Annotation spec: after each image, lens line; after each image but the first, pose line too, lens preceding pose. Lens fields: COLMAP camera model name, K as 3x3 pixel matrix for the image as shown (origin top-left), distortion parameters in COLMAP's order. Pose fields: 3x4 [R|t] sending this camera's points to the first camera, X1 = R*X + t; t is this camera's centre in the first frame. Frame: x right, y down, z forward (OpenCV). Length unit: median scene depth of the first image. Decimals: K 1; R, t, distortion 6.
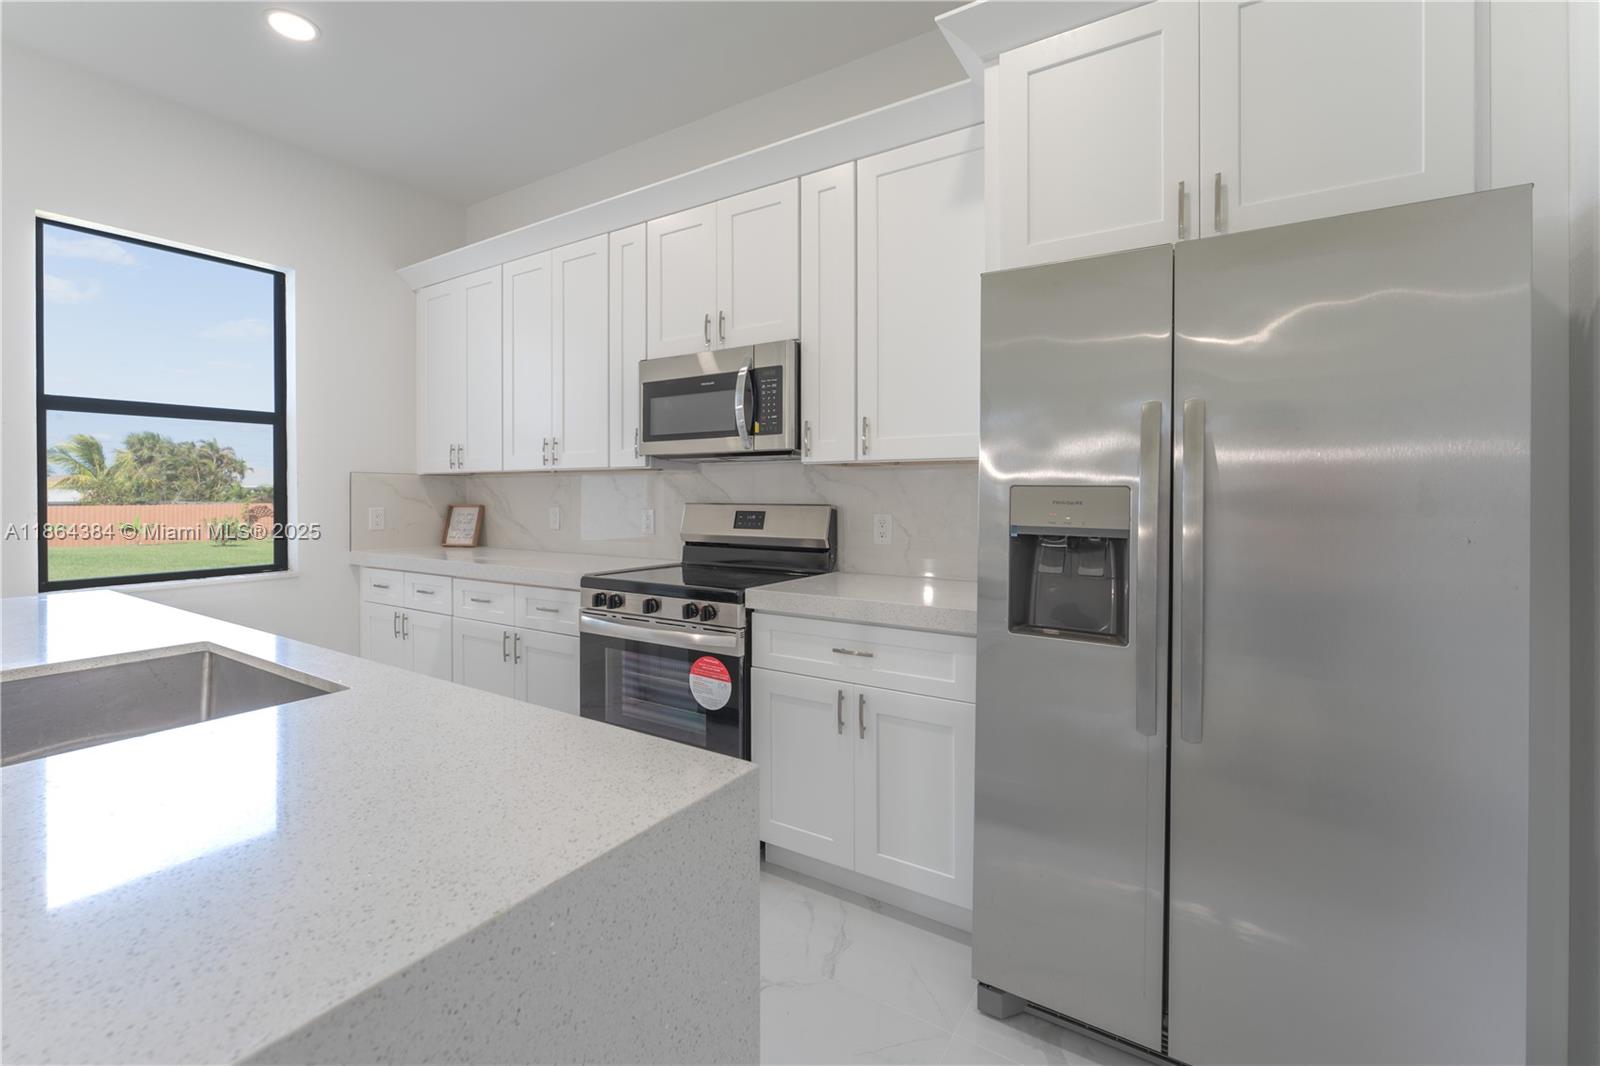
lens RADIAL K [[674.9, 0, 769.4], [0, 674.9, 497.2], [0, 0, 1]] dist [-0.001747, -0.000203]
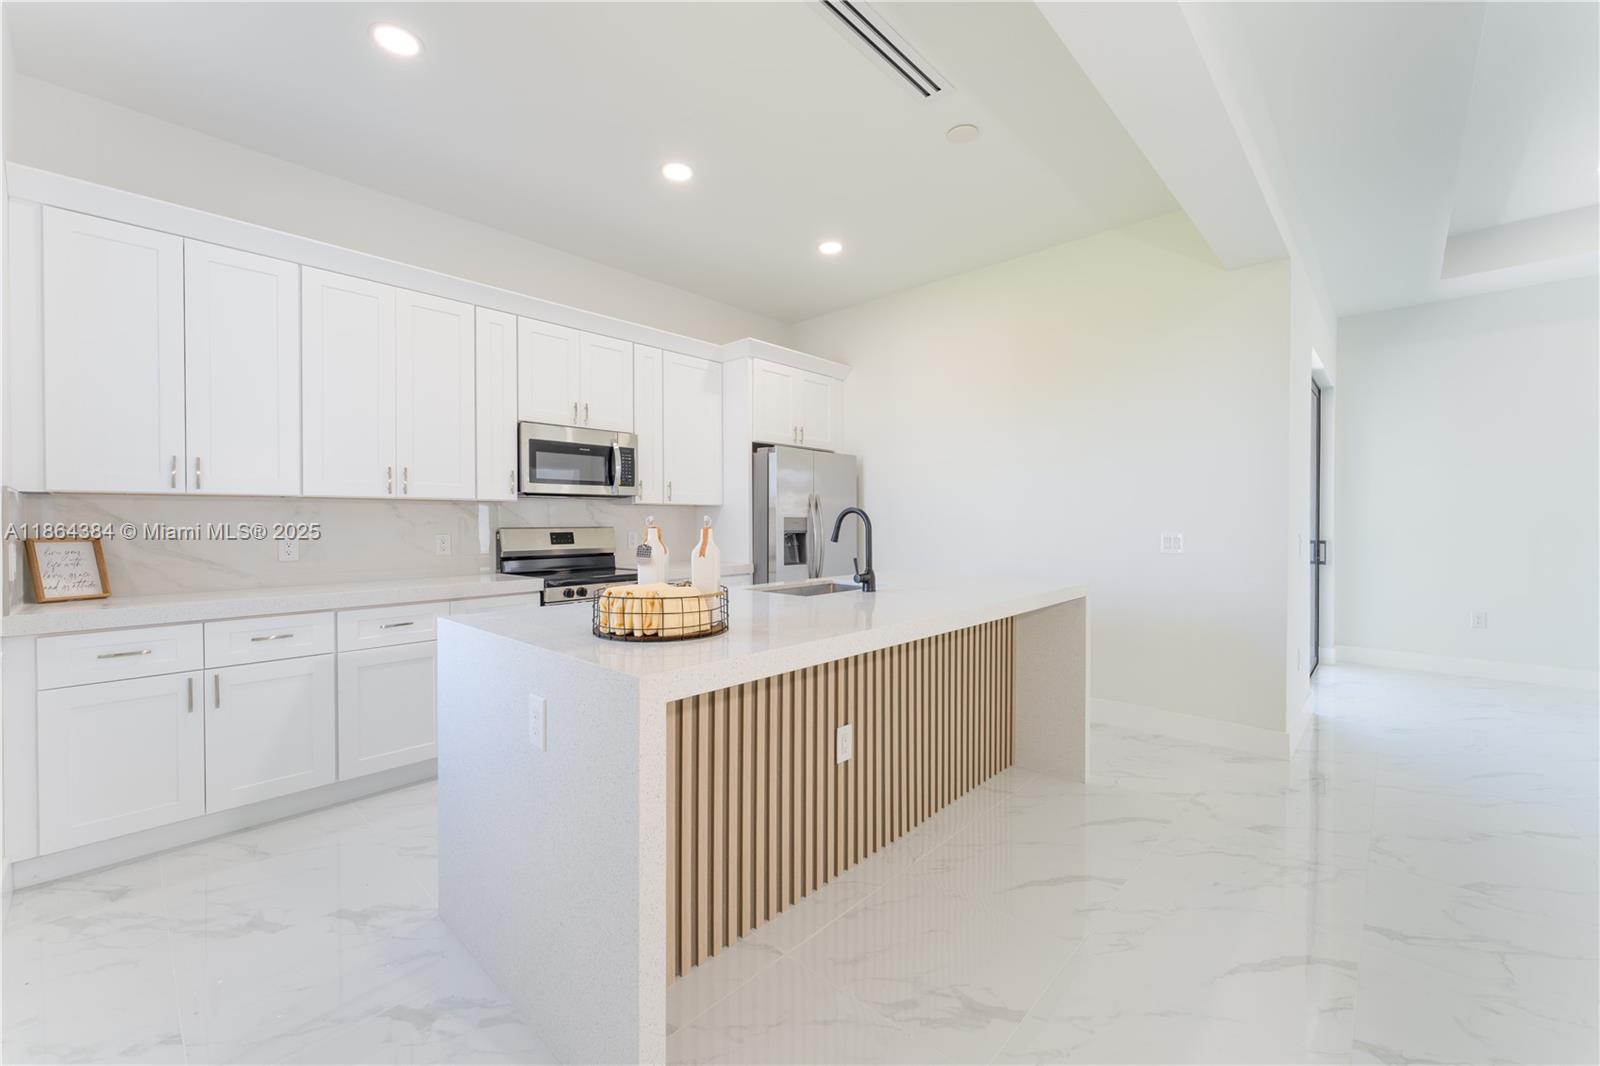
lens RADIAL K [[638.5, 0, 805.4], [0, 638.5, 525.8], [0, 0, 1]] dist [0.000534, -0.000136]
pose [[0.165185, -0.007473, 0.986234, -1.457670], [0.008840, 0.999942, 0.006096, 0.002565], [-0.986223, 0.007711, 0.165242, 0.262014]]
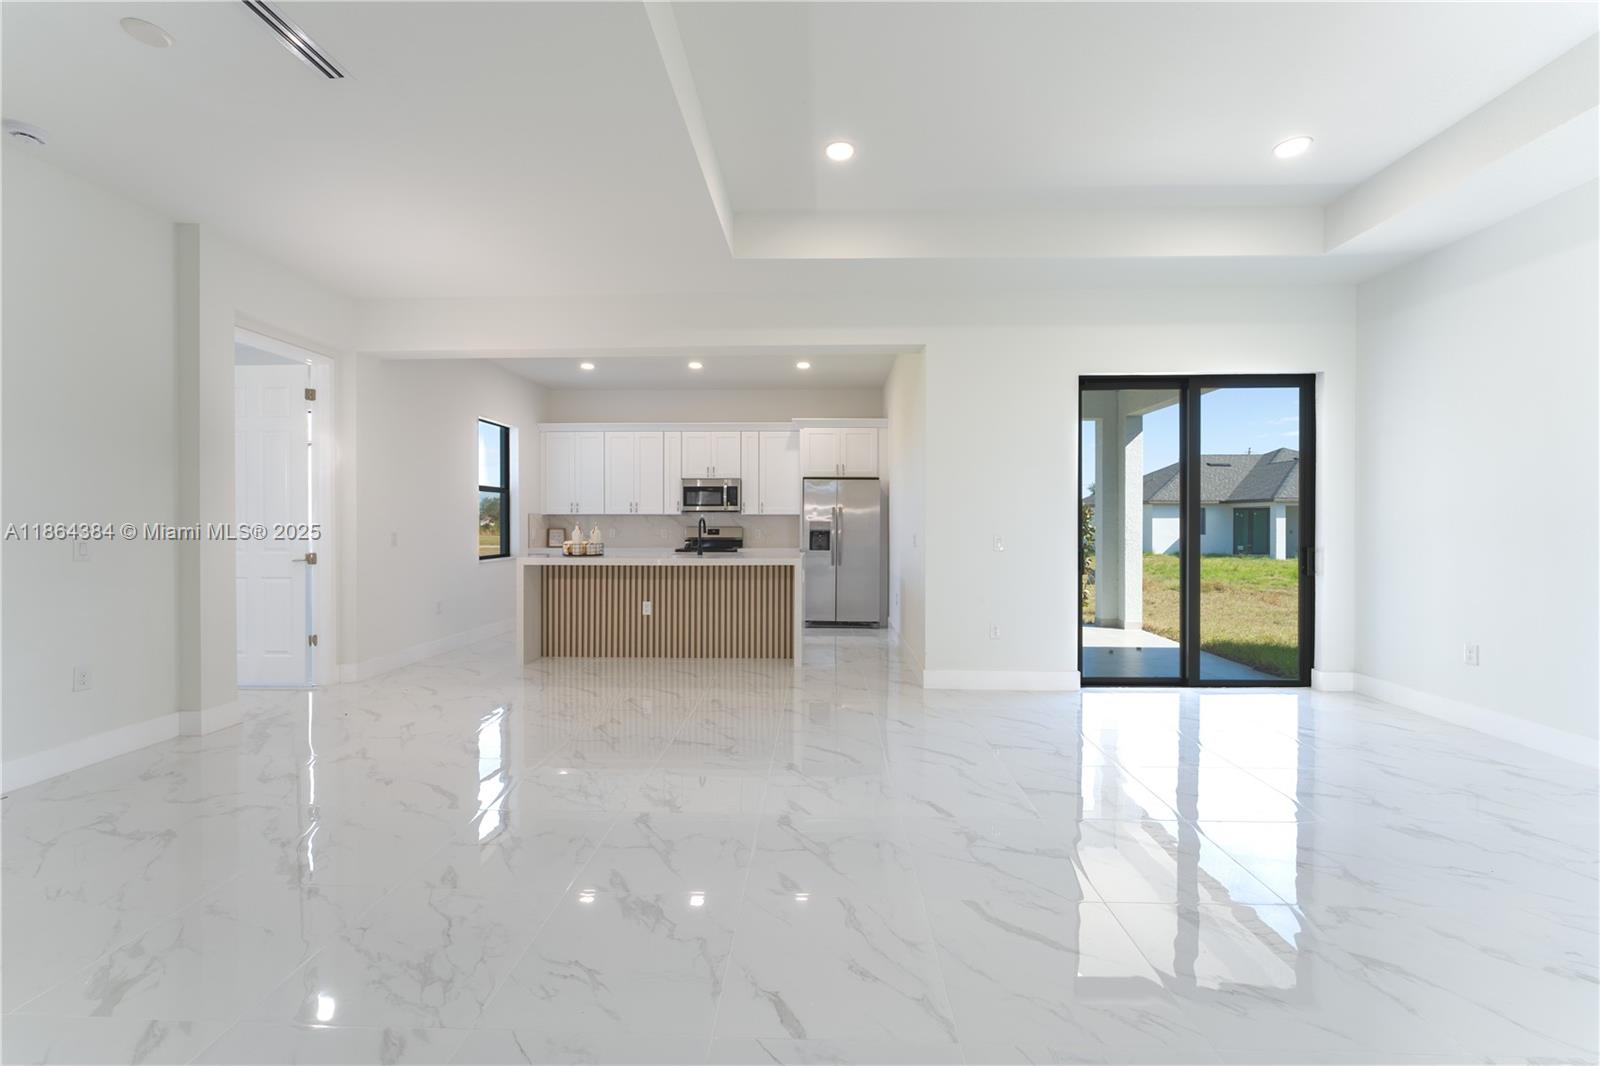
lens RADIAL K [[642.4, 0, 798.9], [0, 642.4, 526.5], [0, 0, 1]] dist [0.001552, 0.000216]
pose [[0.853024, -0.001049, 0.521870, -1.332863], [0.002763, 0.999993, -0.002505, 0.019018], [-0.521864, 0.003578, 0.853021, -1.836819]]
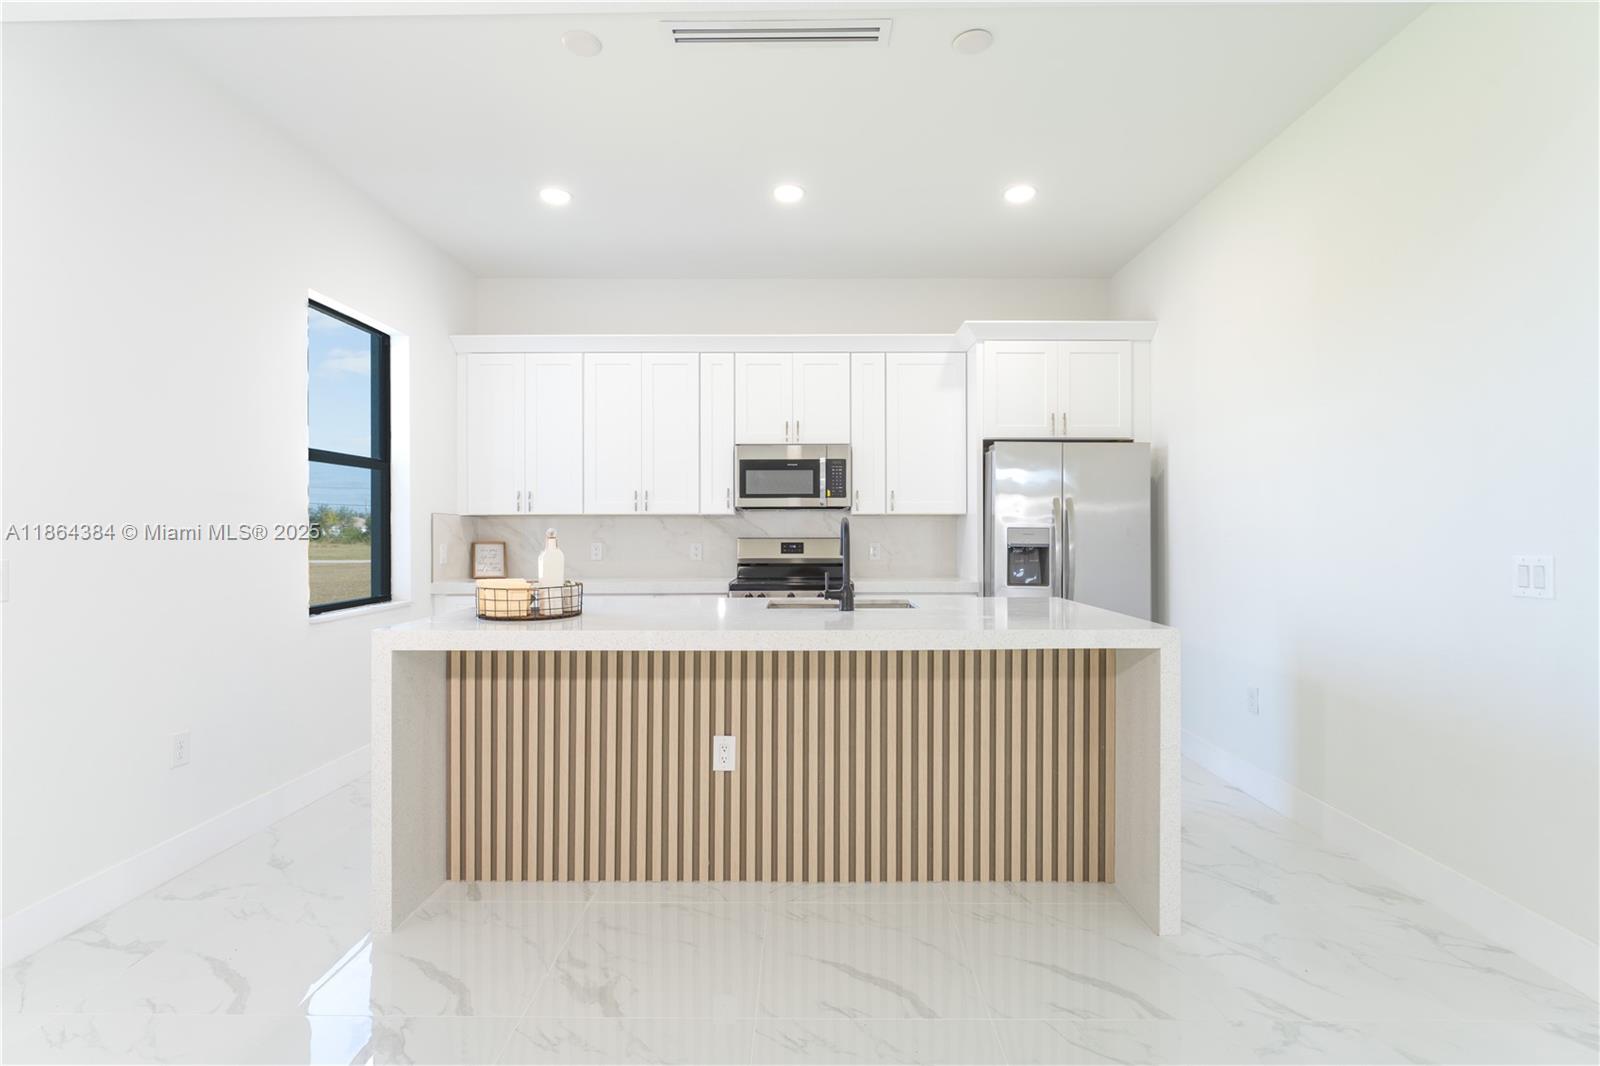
lens RADIAL K [[752.3, 0, 800.0], [0, 752.3, 533.0], [0, 0, 1]] dist [-0.002324, -0.000304]
pose [[0.838473, -0.000899, 0.544943, -1.078248], [0.004551, 0.999975, -0.005353, 0.008290], [-0.544924, 0.006969, 0.838456, -0.546985]]
